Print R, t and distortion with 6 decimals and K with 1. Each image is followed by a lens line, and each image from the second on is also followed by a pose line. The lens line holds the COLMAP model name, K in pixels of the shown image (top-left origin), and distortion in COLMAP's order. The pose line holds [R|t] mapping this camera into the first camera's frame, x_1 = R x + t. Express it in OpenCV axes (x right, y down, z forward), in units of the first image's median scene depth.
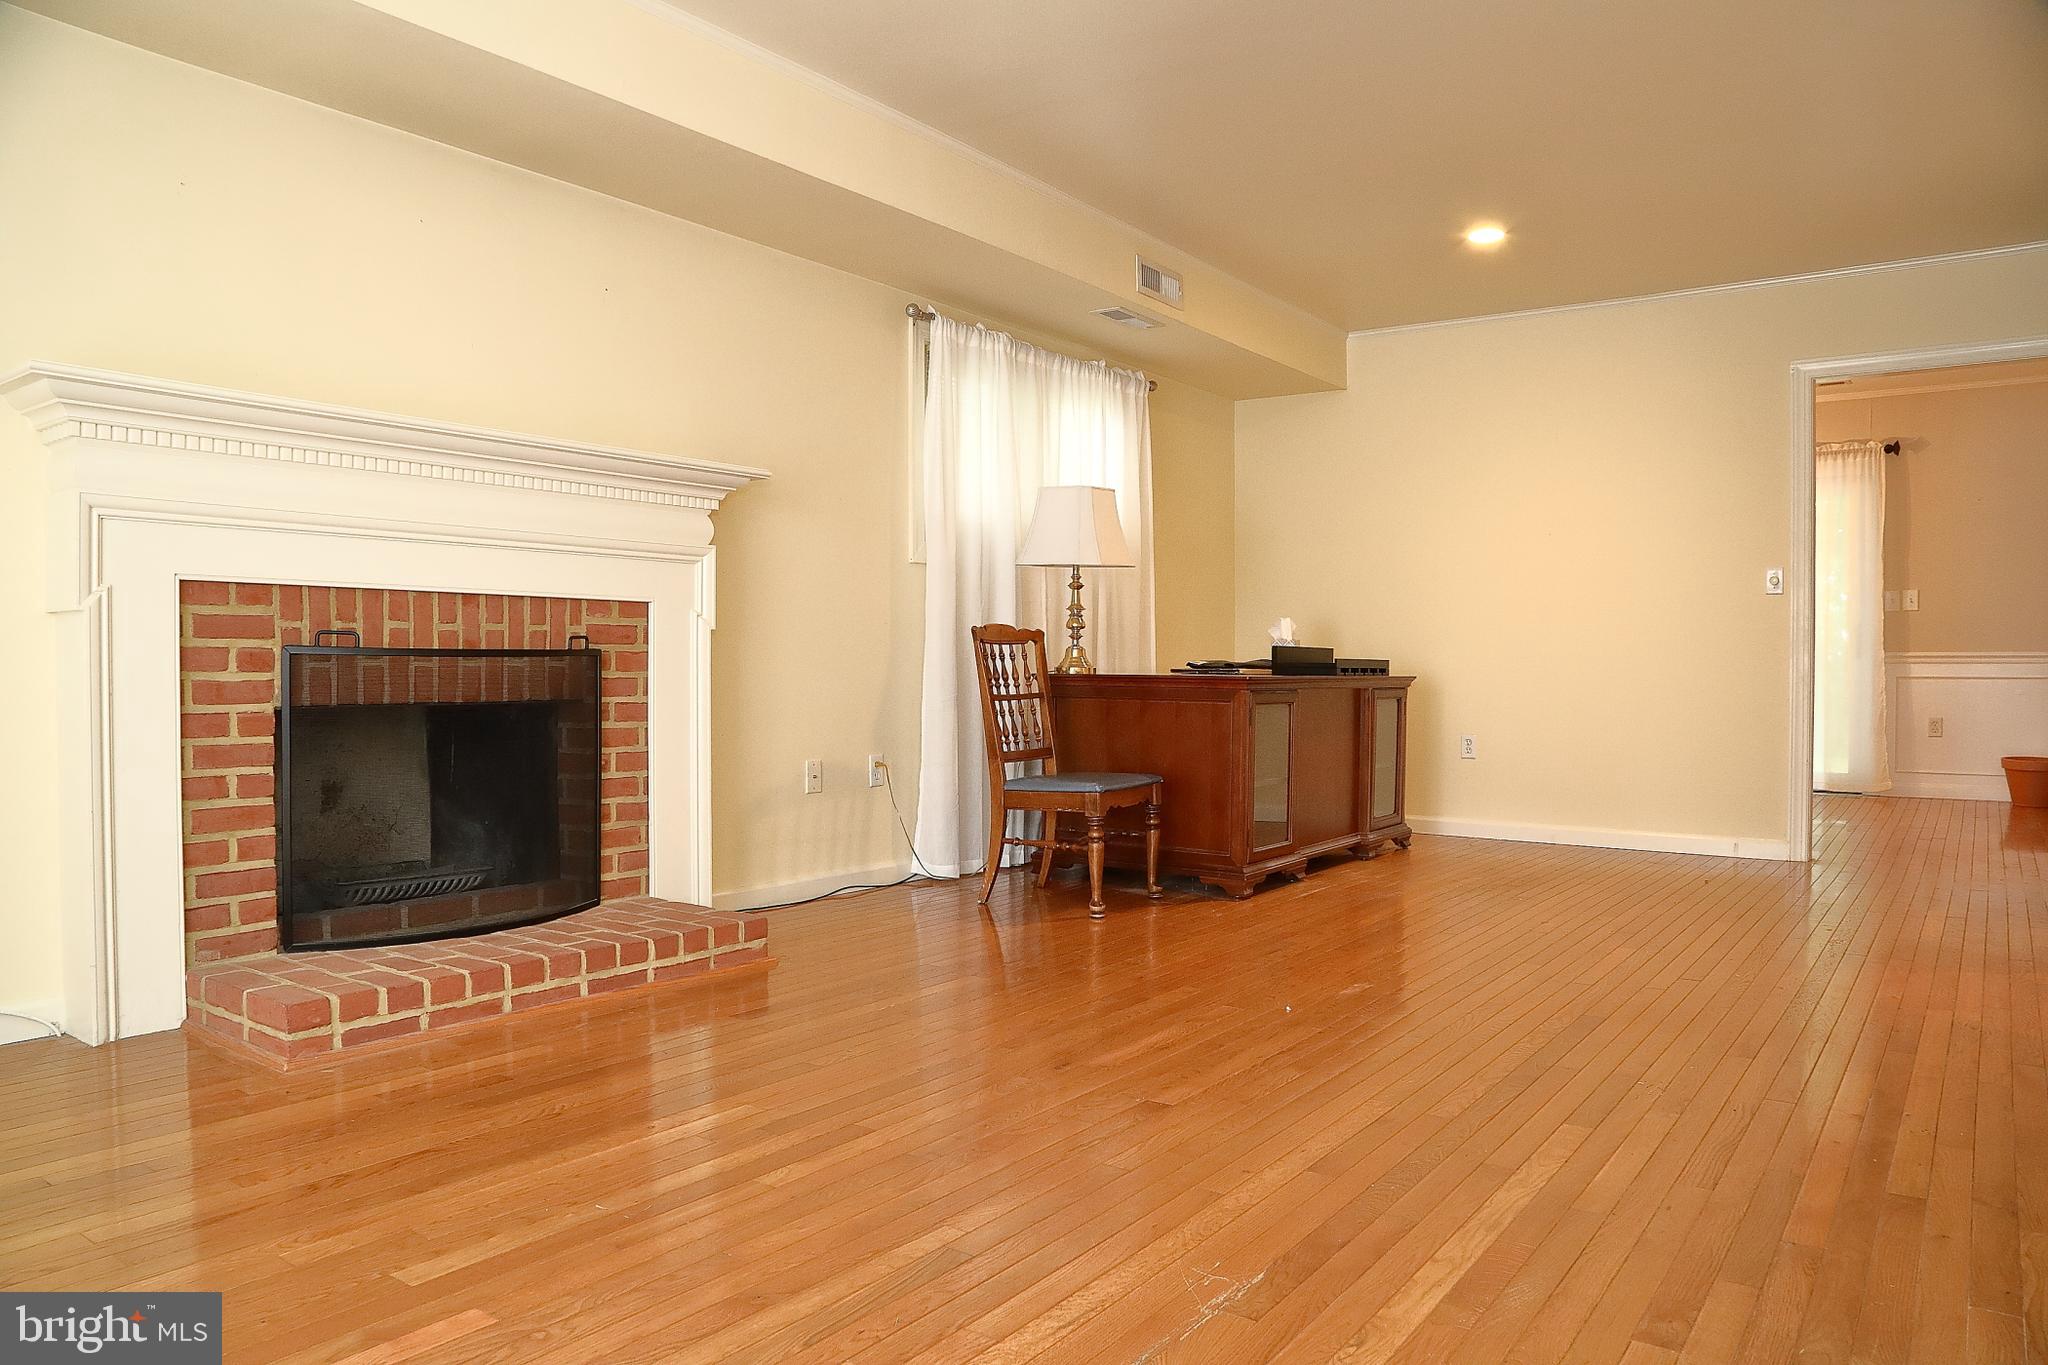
lens RADIAL K [[1449.3, 0, 1017.0], [0, 1449.3, 679.2], [0, 0, 1]] dist [-0.118739, 0.062344]
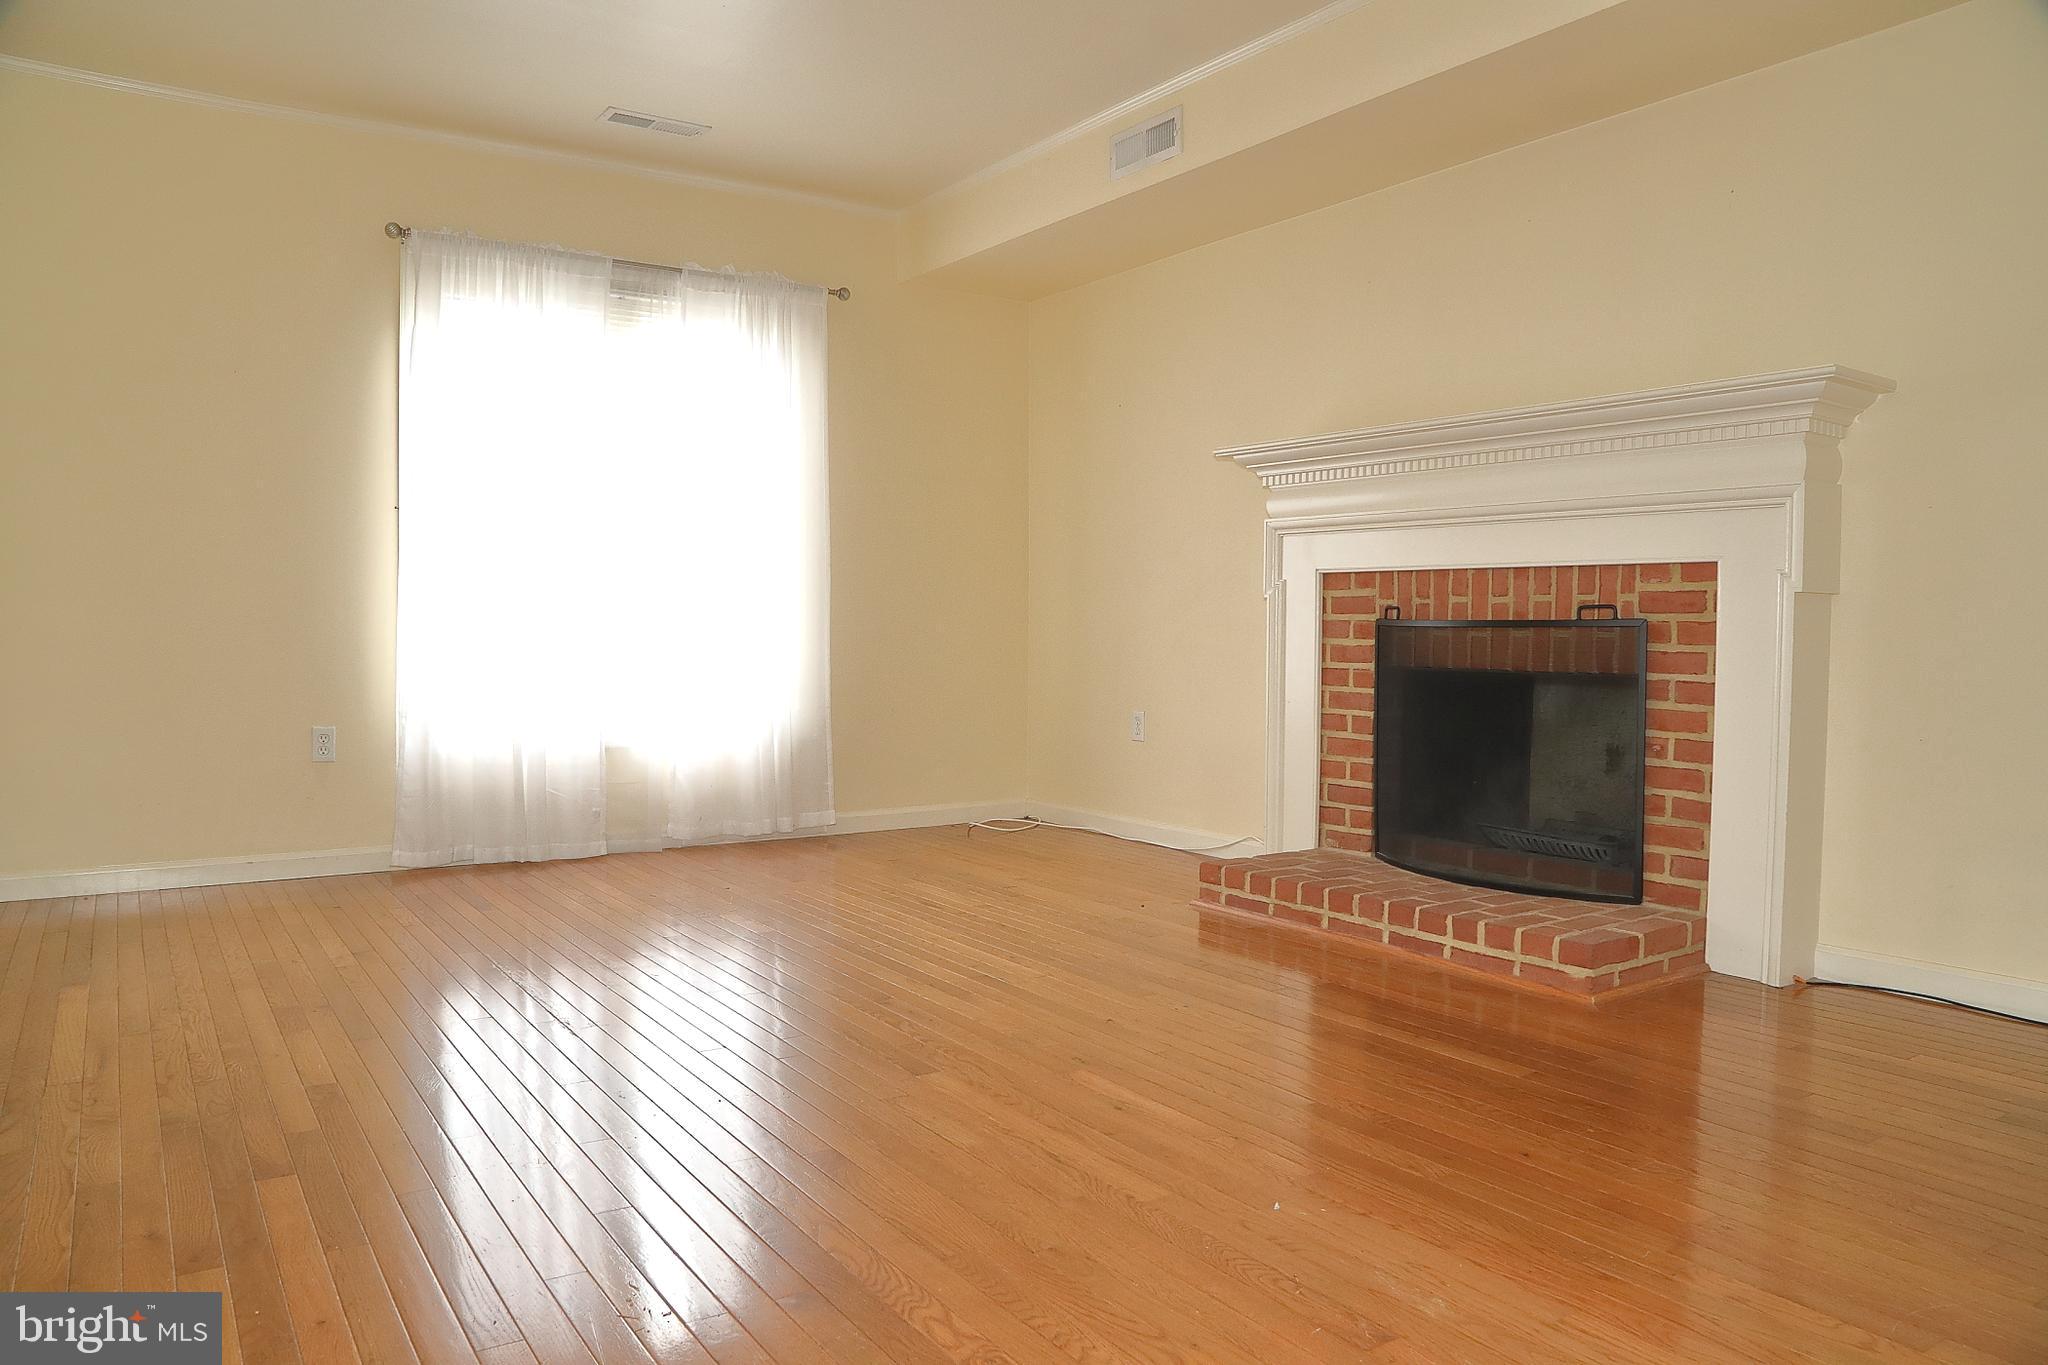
lens RADIAL K [[1449.3, 0, 1008.2], [0, 1449.3, 682.5], [0, 0, 1]] dist [-0.118739, 0.062344]
pose [[-0.370599, 0.031455, -0.928260, 0.737804], [-0.016135, 0.999058, 0.040295, -0.011802], [0.928653, 0.029911, -0.369743, 1.048355]]
